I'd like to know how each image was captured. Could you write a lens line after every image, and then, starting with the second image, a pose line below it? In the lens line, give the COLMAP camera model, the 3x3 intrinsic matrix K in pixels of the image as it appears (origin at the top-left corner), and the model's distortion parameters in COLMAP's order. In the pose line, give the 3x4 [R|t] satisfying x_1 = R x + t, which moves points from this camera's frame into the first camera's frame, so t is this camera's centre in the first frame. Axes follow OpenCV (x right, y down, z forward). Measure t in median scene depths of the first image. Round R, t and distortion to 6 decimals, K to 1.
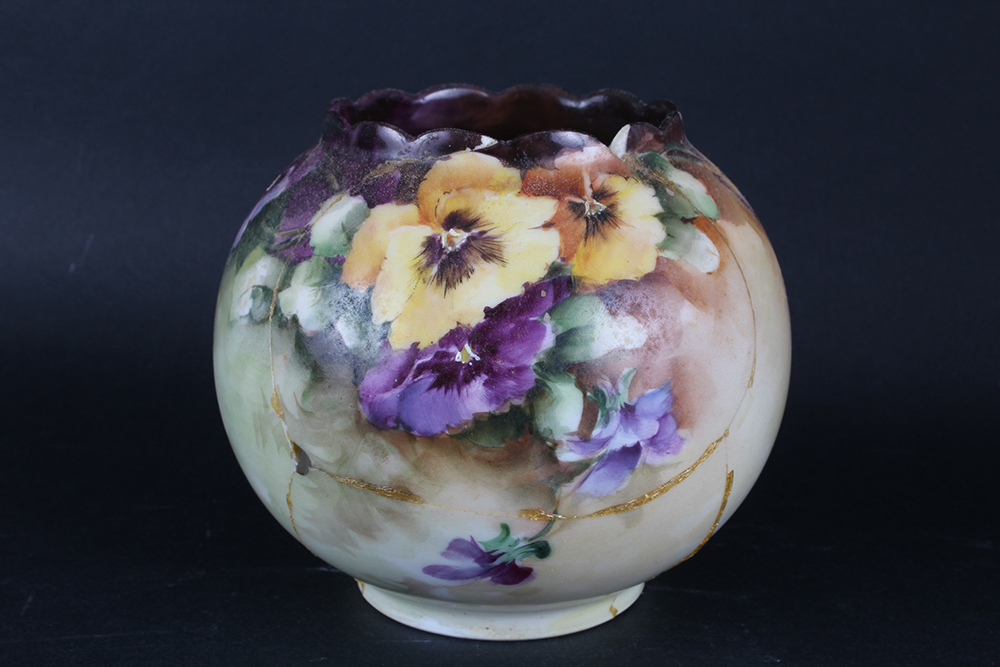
lens RADIAL K [[1423.6, 0, 500.0], [0, 1423.6, 333.5], [0, 0, 1]] dist [0.009715, 0.004193]
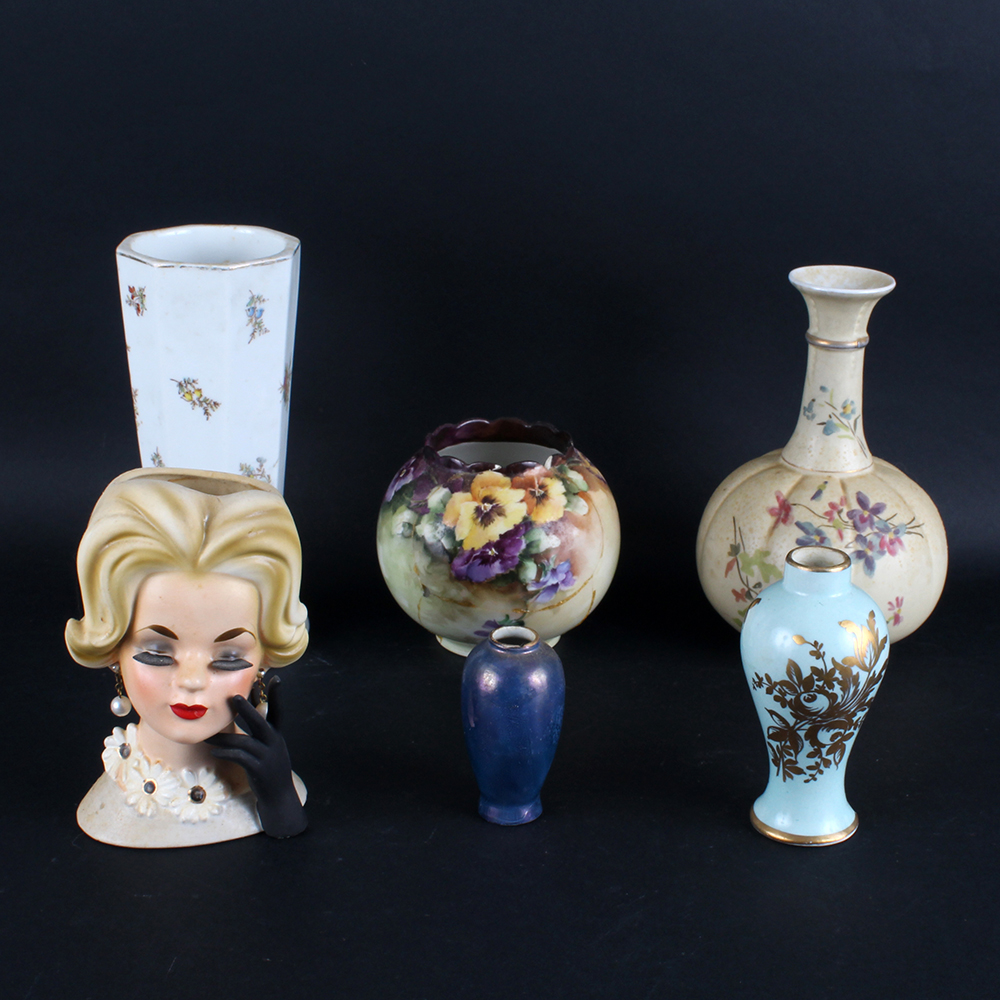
lens RADIAL K [[1202.4, 0, 500.0], [0, 1202.4, 500.0], [0, 0, 1]] dist [0.001883, 0.010308]
pose [[0.998359, -0.022100, 0.052823, -0.120988], [0.018926, 0.998028, 0.059855, -0.206733], [-0.054042, -0.058757, 0.996808, -1.176336]]
